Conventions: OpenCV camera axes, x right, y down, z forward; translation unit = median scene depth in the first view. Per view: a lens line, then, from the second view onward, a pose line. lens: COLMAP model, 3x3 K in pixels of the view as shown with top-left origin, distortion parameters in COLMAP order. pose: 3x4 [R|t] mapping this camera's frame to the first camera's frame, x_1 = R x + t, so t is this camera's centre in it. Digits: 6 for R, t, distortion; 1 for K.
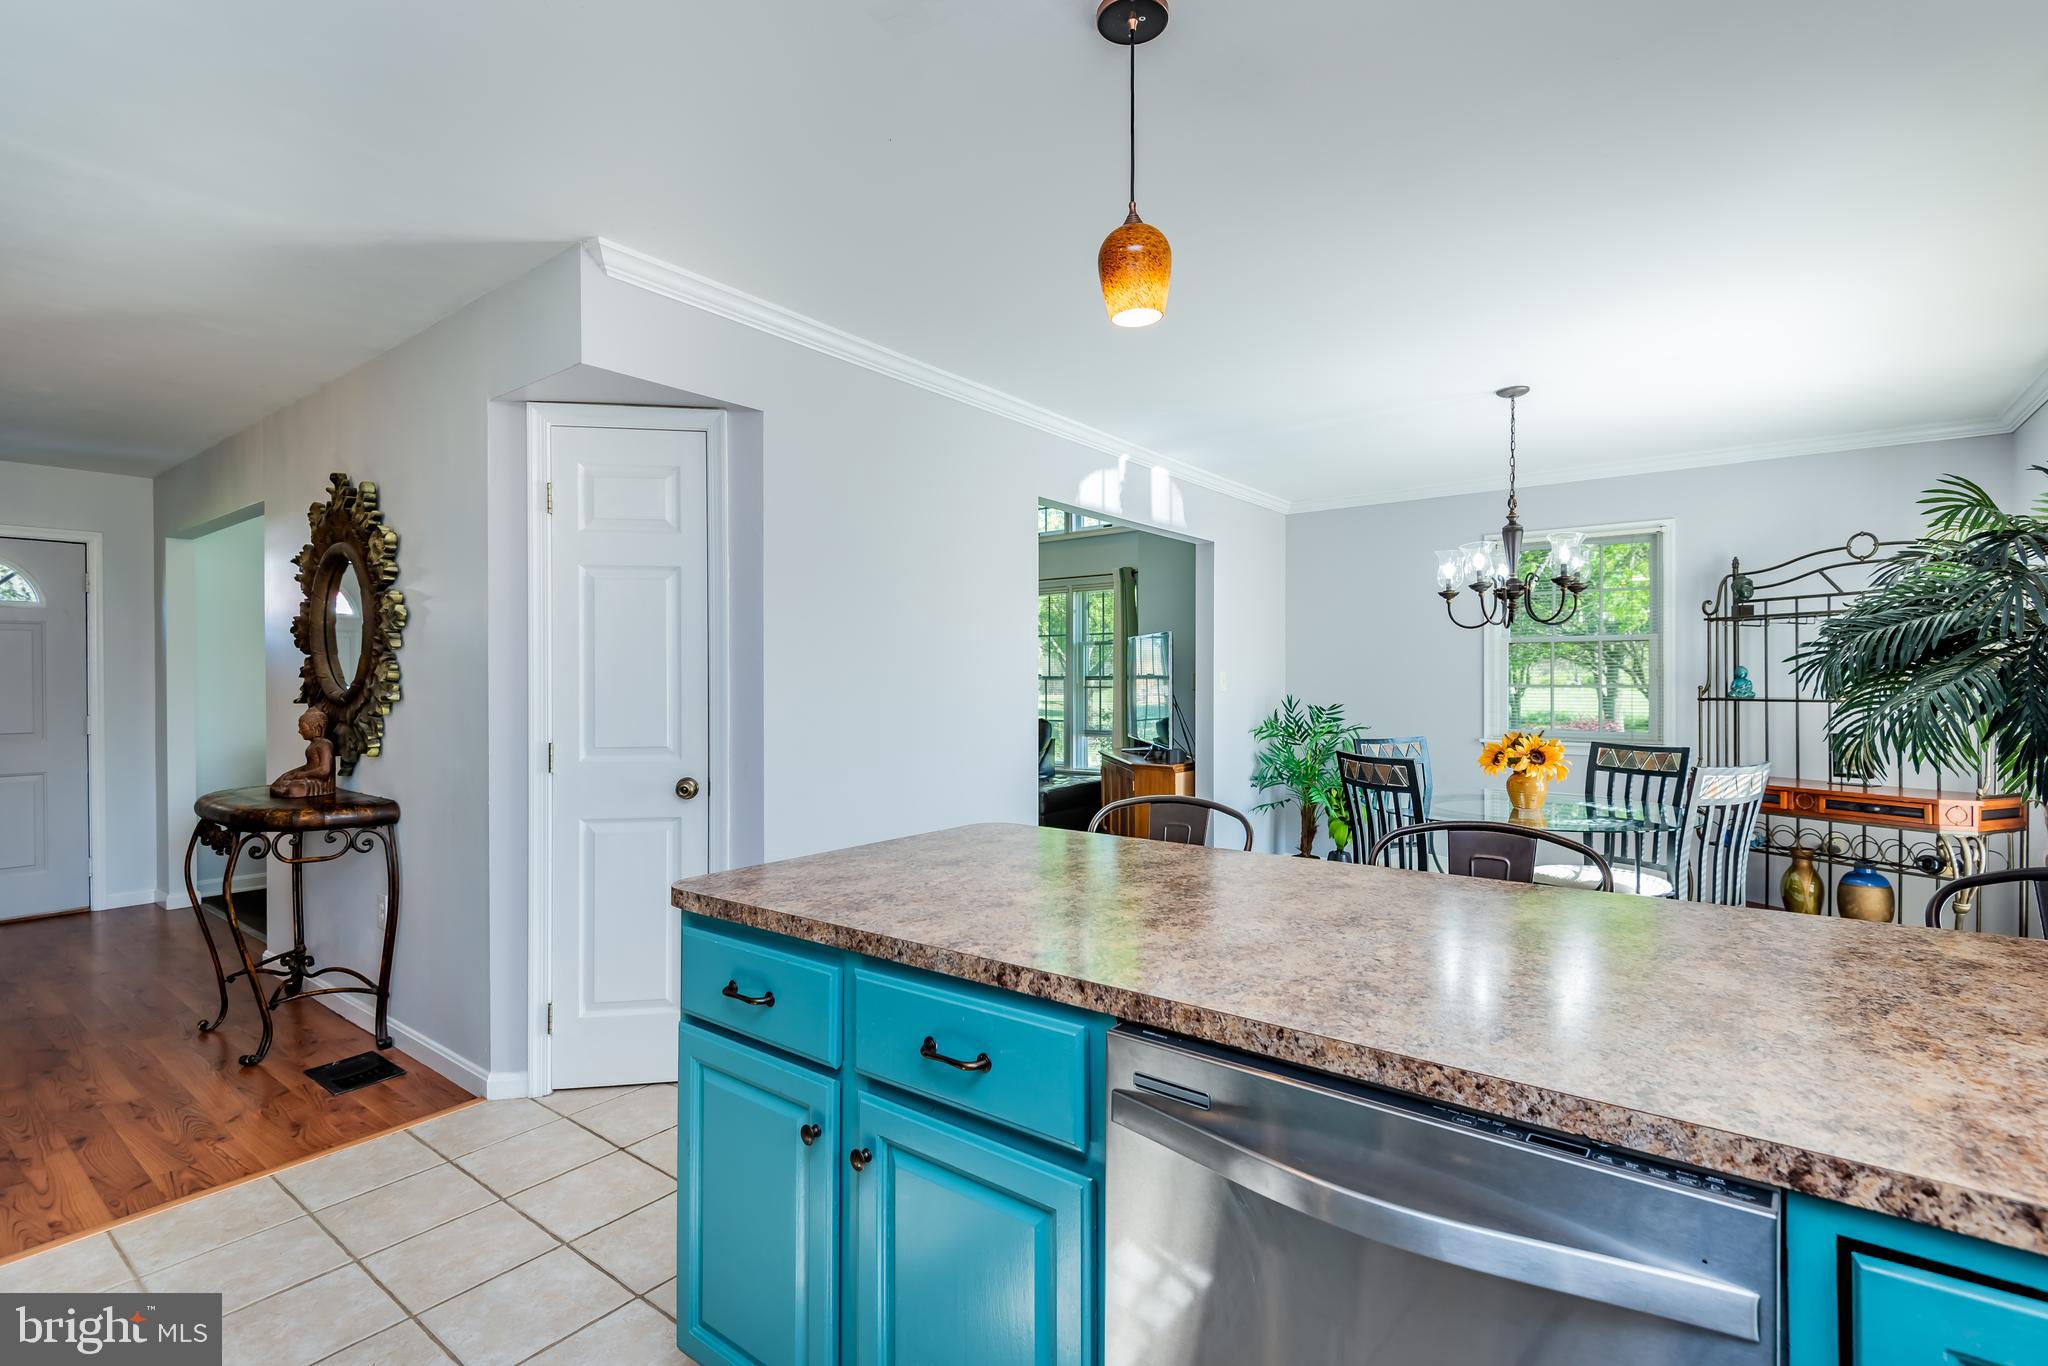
lens RADIAL K [[941.0, 0, 1016.3], [0, 941.0, 684.2], [0, 0, 1]] dist [0.014447, -0.008683]
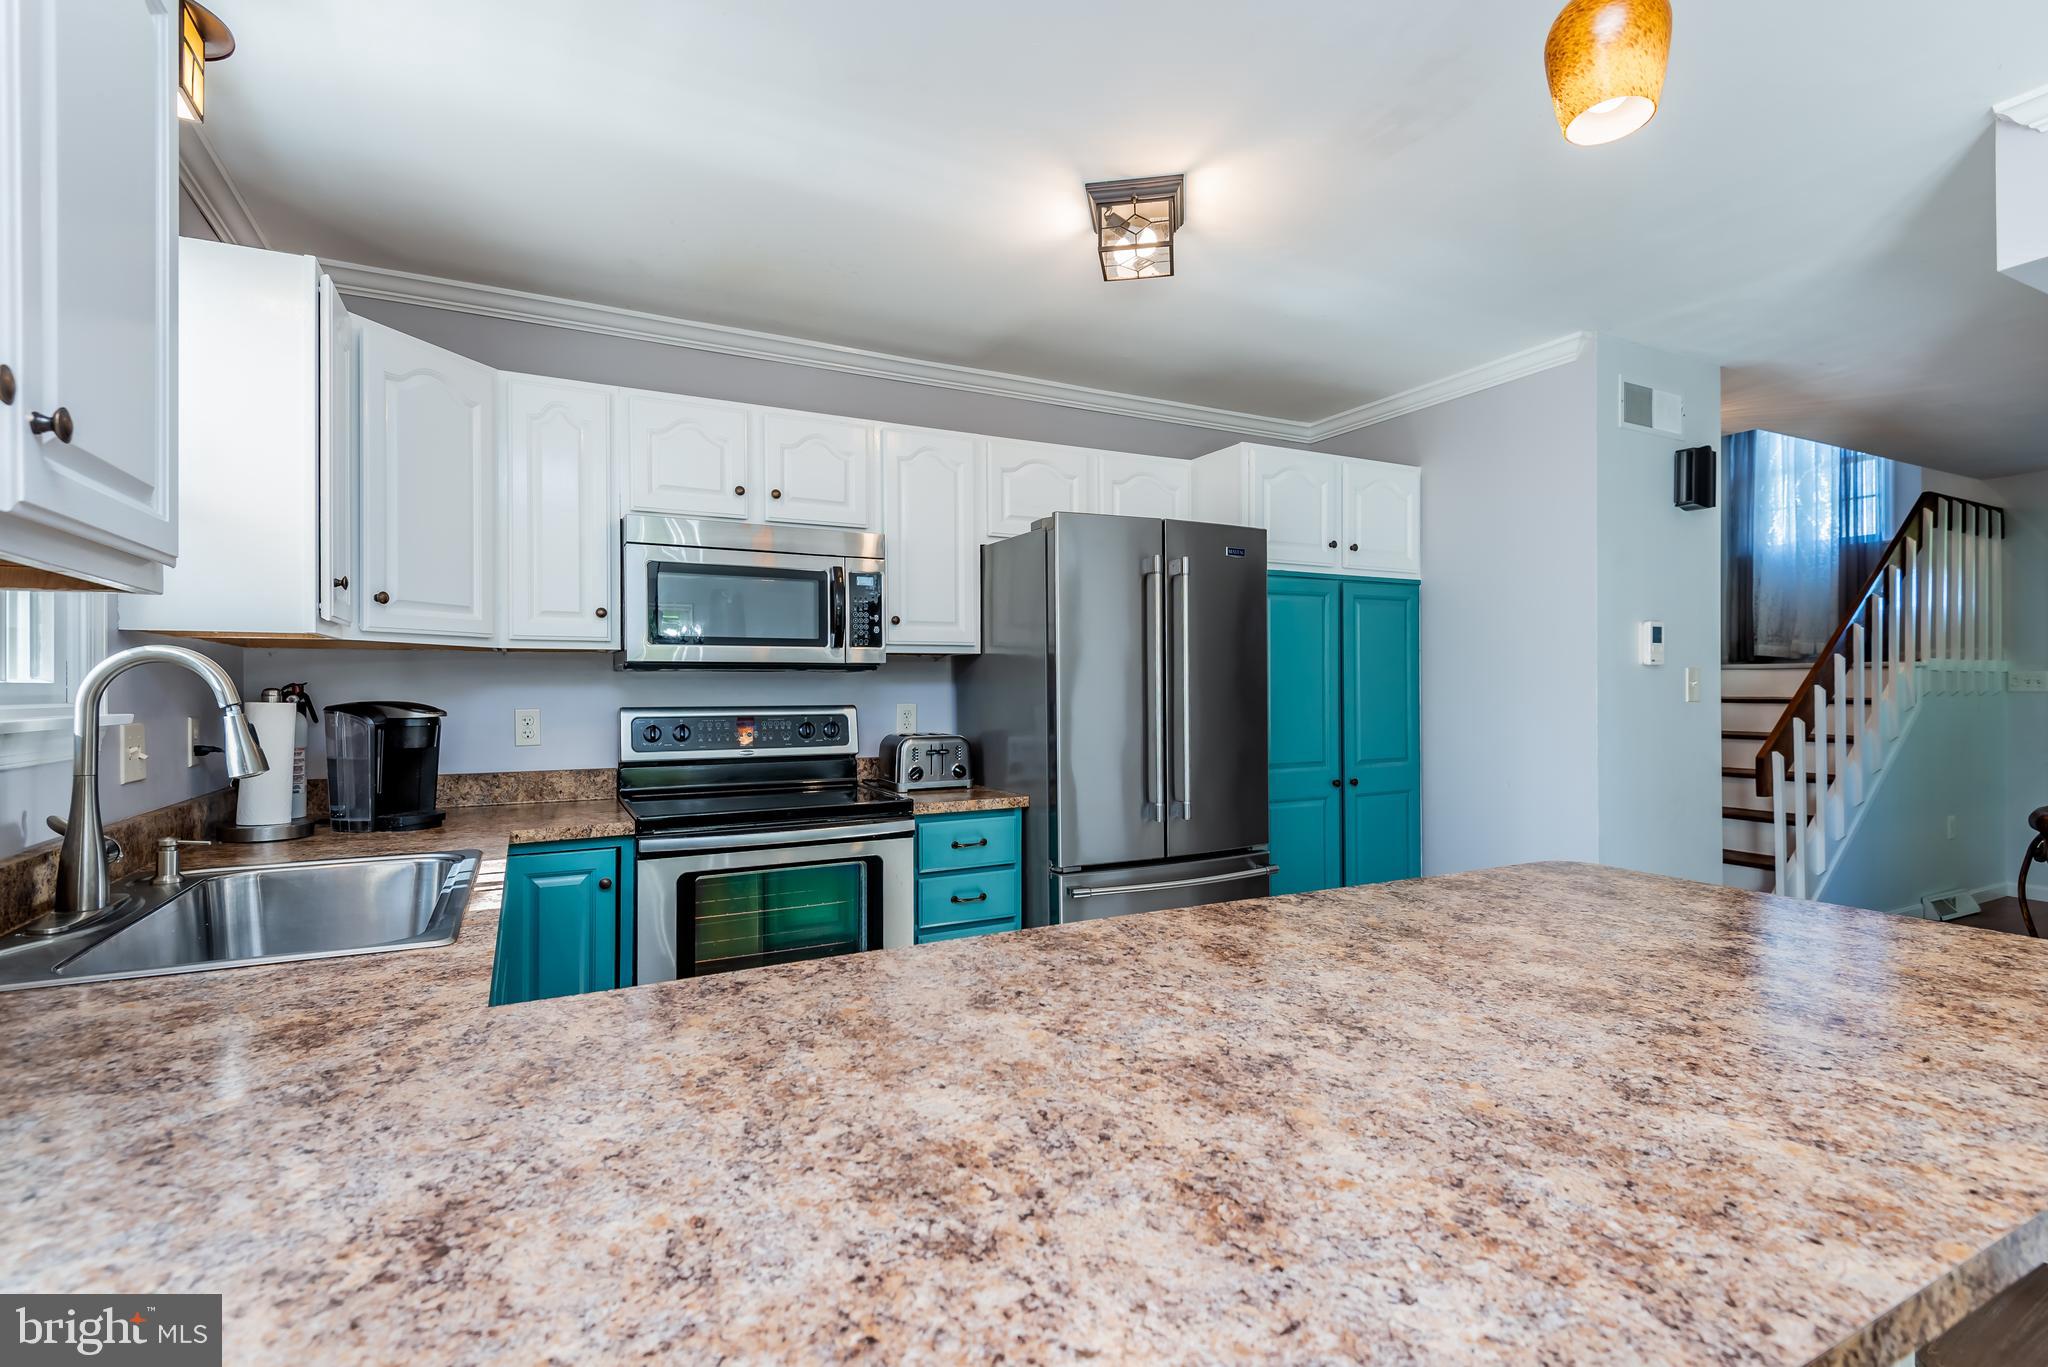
lens RADIAL K [[941.0, 0, 1034.3], [0, 941.0, 677.9], [0, 0, 1]] dist [0.014447, -0.008683]
pose [[-0.412780, -0.002806, -0.910826, 1.440615], [0.002766, 0.999987, -0.004334, 0.006558], [0.910826, -0.004309, -0.412767, 1.453073]]
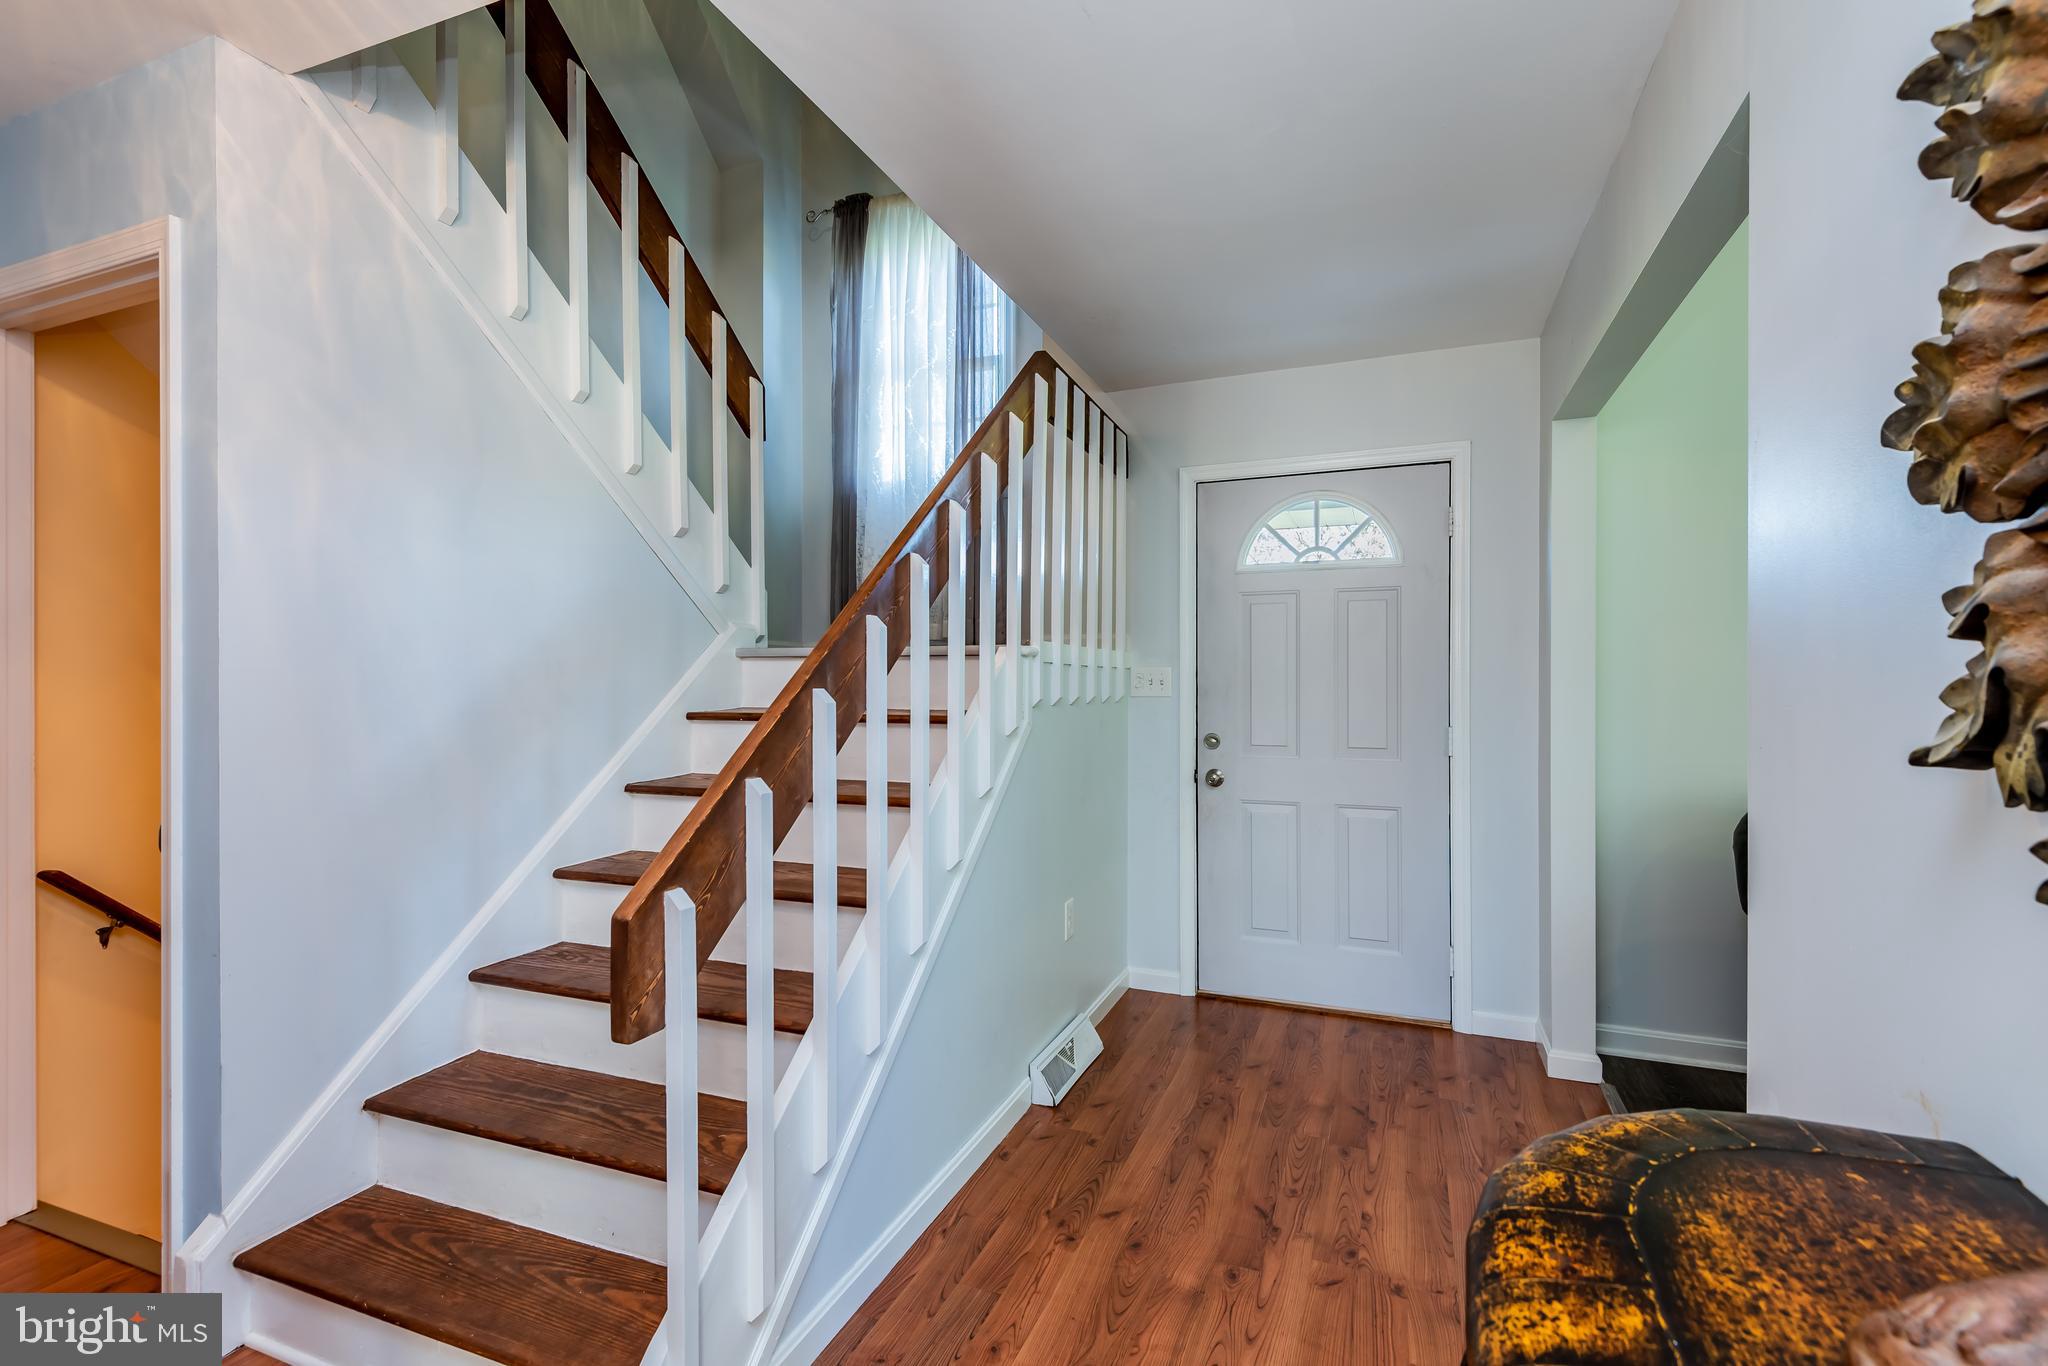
lens RADIAL K [[941.0, 0, 1022.5], [0, 941.0, 684.7], [0, 0, 1]] dist [0.014447, -0.008683]
pose [[0.283793, 0.003296, -0.958880, -2.345649], [-0.001082, 0.999995, 0.003117, 0.016510], [0.958885, 0.000153, 0.283795, 2.831117]]
